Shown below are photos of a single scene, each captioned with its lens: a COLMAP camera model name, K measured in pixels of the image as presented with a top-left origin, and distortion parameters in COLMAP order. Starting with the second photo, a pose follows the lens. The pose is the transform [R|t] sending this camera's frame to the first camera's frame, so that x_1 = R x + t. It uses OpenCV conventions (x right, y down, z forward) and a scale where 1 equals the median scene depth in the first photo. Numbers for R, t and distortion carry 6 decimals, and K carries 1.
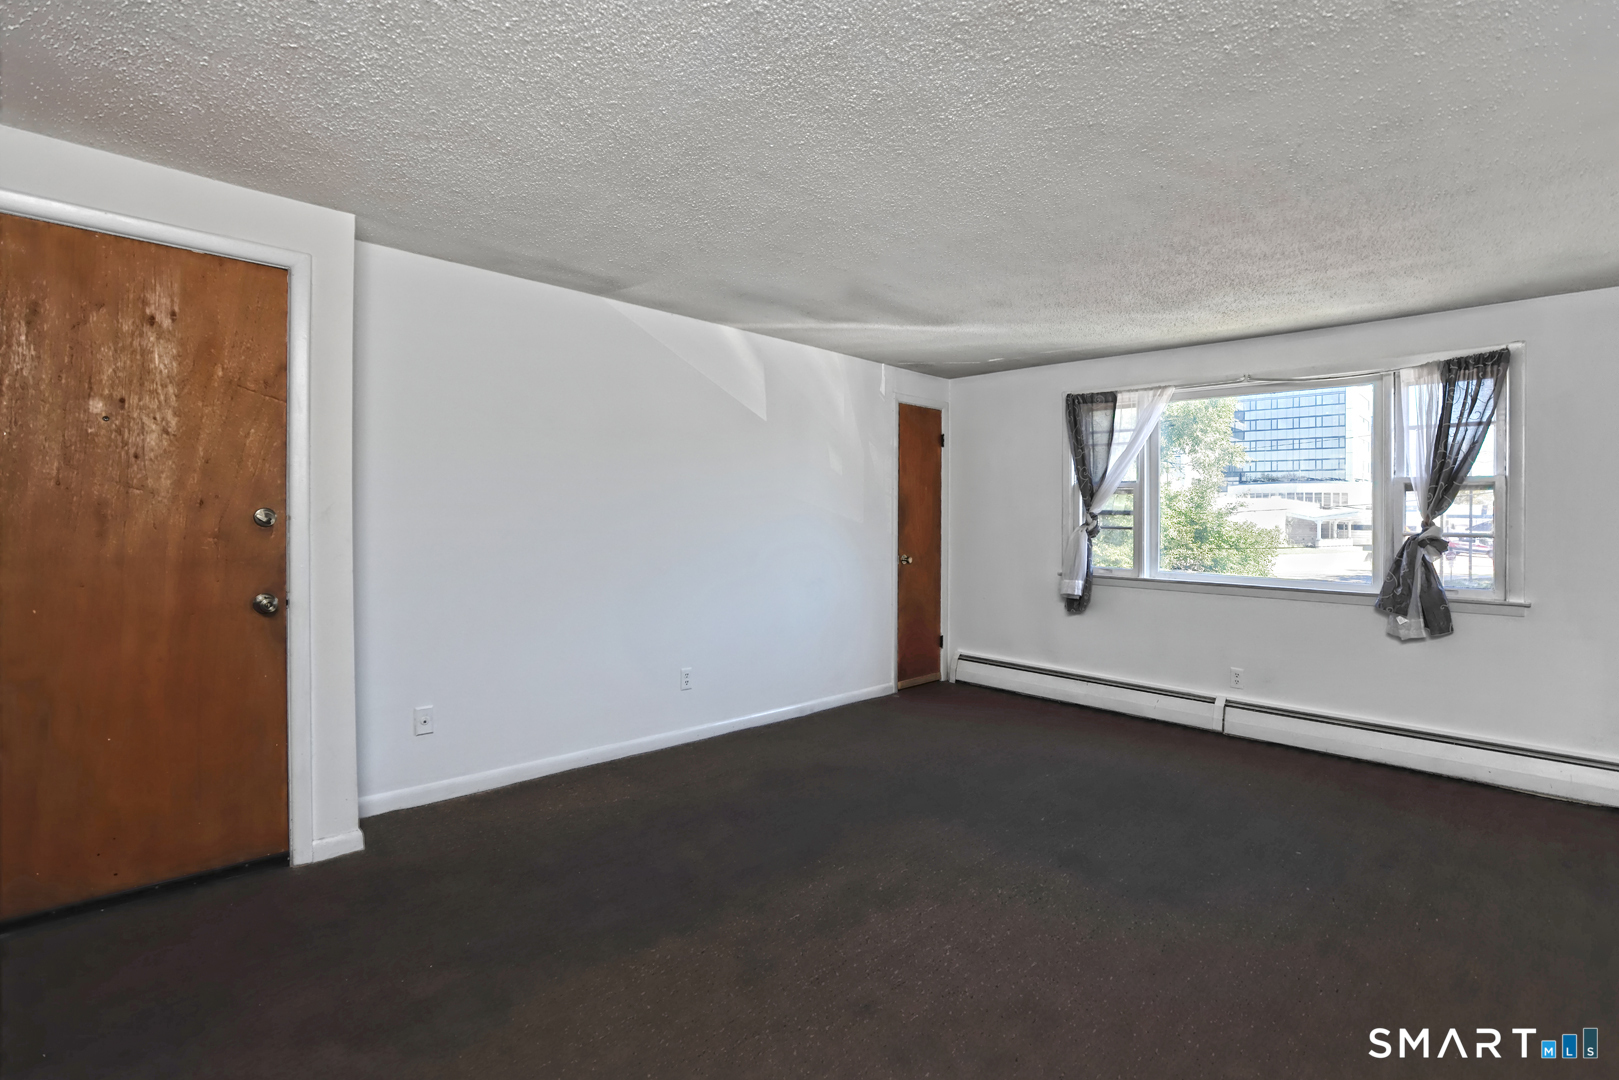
lens RADIAL K [[773.4, 0, 818.9], [0, 773.4, 510.2], [0, 0, 1]] dist [-0.000219, 0.000408]
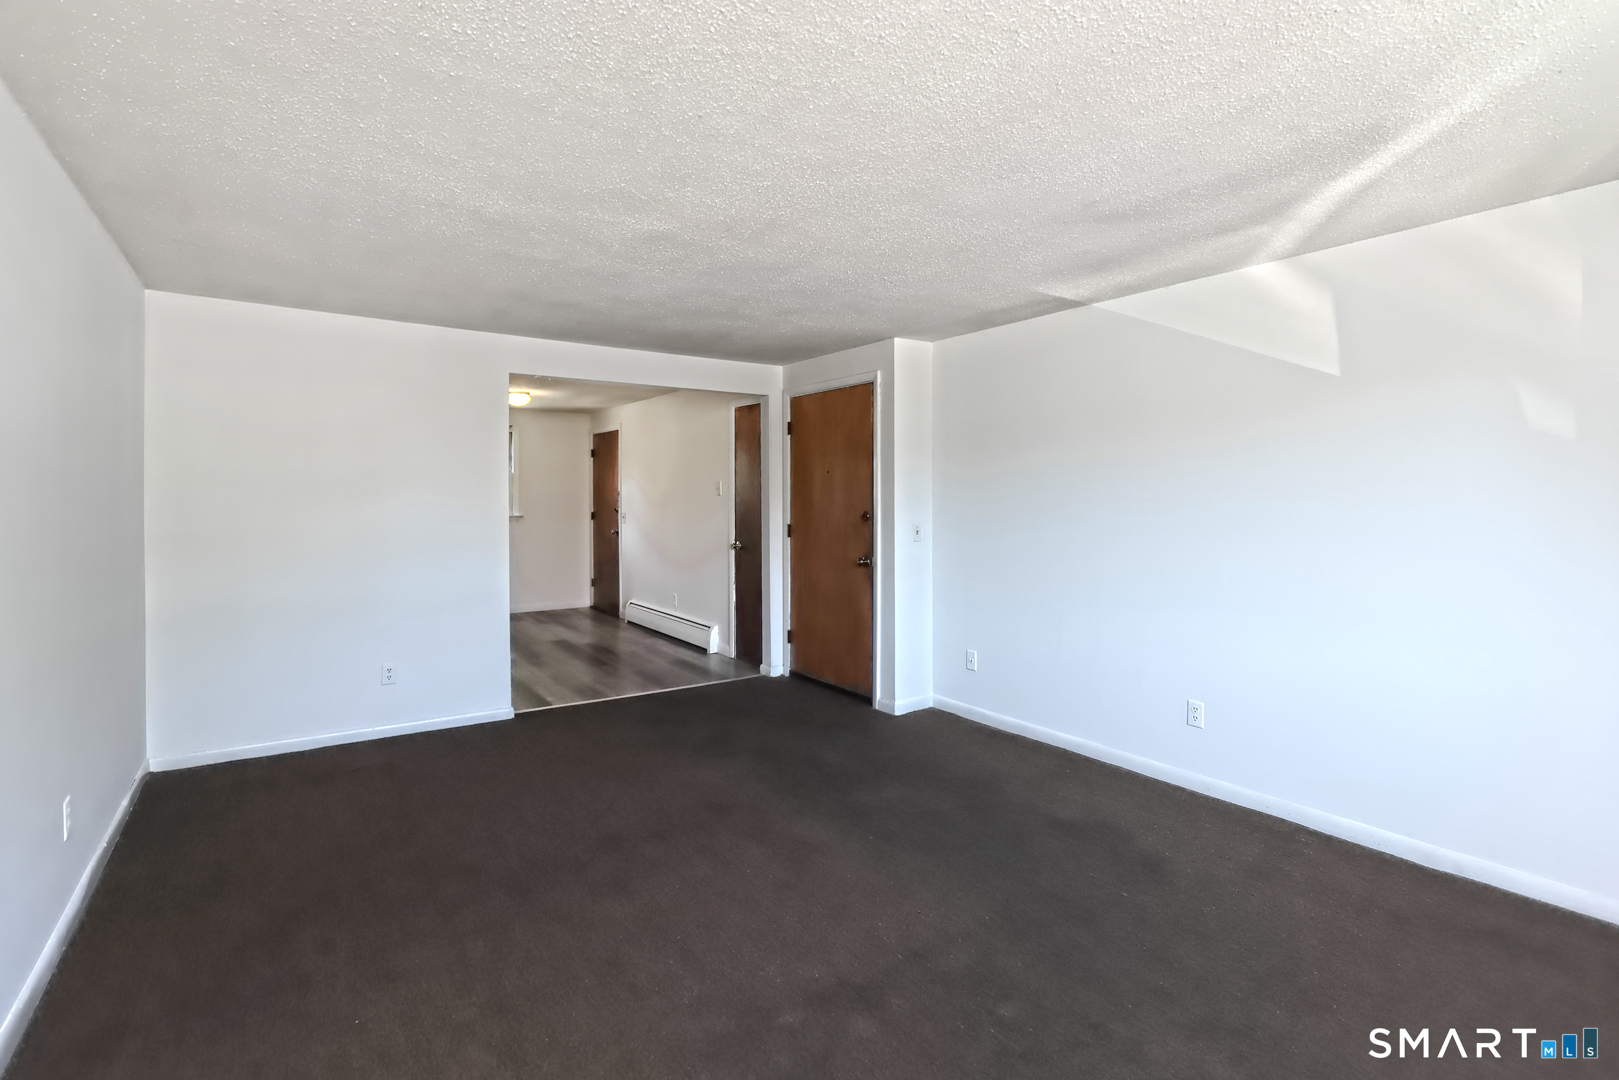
lens RADIAL K [[773.4, 0, 818.9], [0, 773.4, 510.2], [0, 0, 1]] dist [-0.000219, 0.000408]
pose [[-0.162546, -0.000432, -0.986701, 0.718345], [0.006012, 0.999981, -0.001428, -0.002885], [0.986683, -0.006164, -0.162540, 0.738478]]
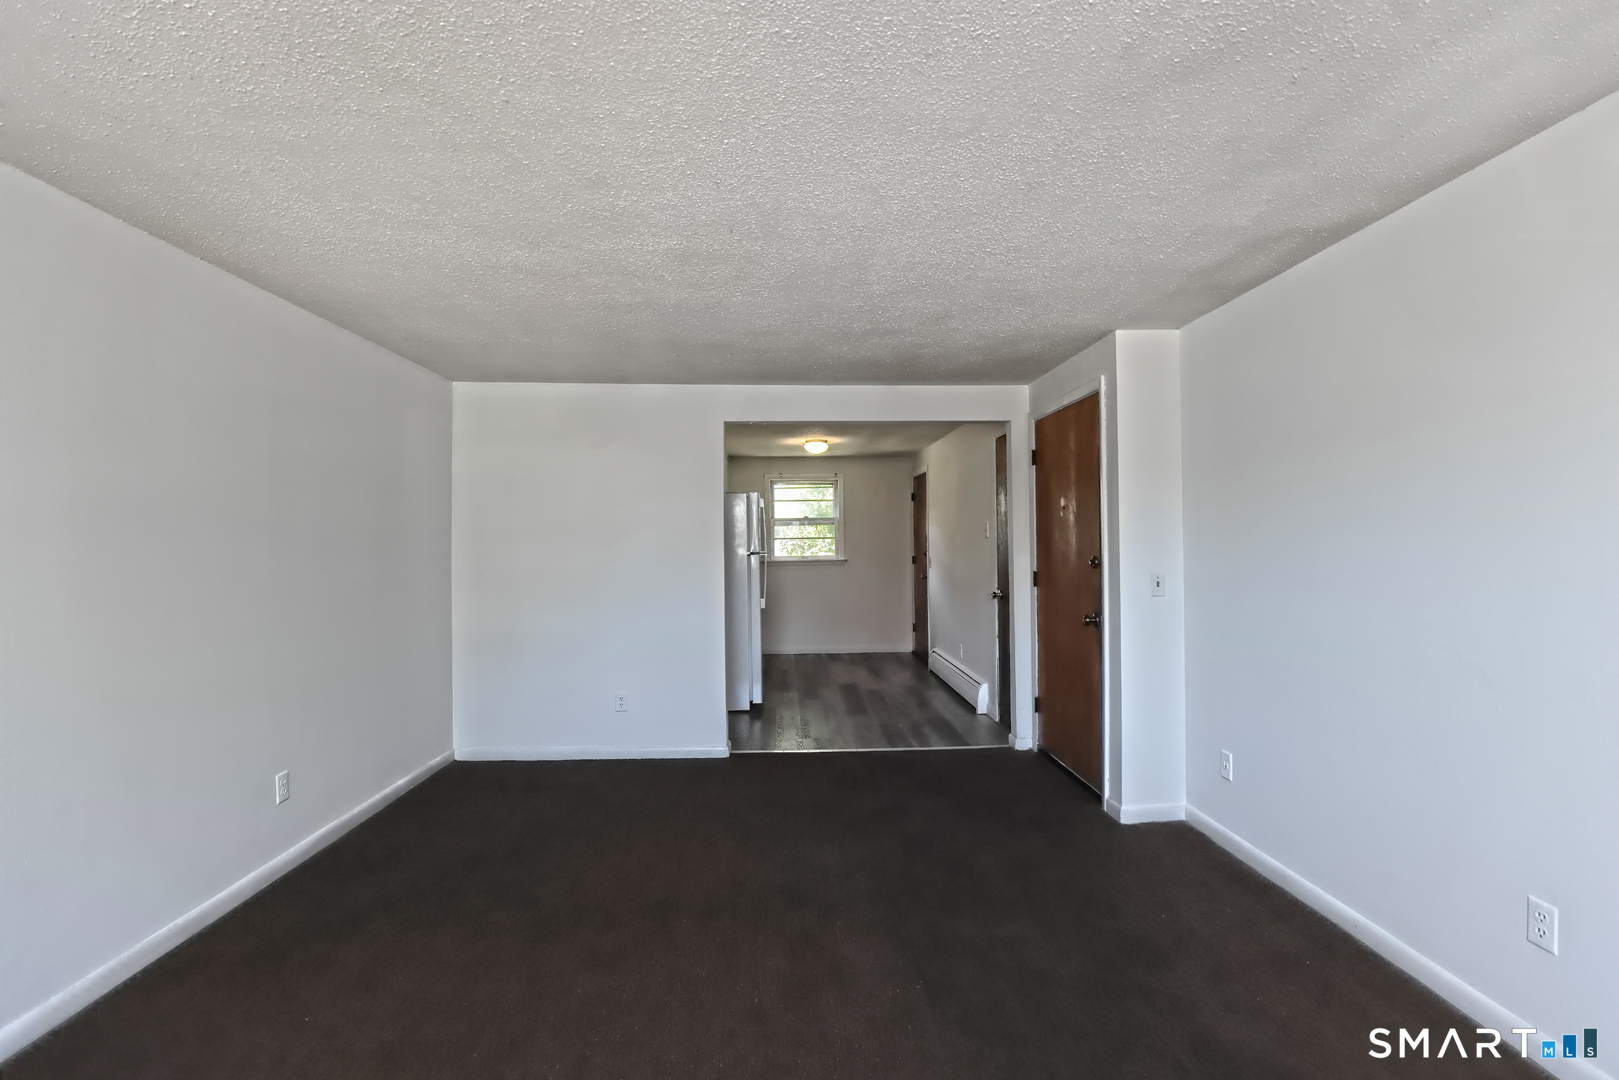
lens RADIAL K [[768.9, 0, 809.5], [0, 768.9, 540.0], [0, 0, 1]] dist [-0.019775, 0.000992]
pose [[-0.662916, -0.014784, -0.748548, 0.458079], [0.003772, 0.999726, -0.023085, -0.001390], [0.748685, -0.018127, -0.662678, 0.972896]]
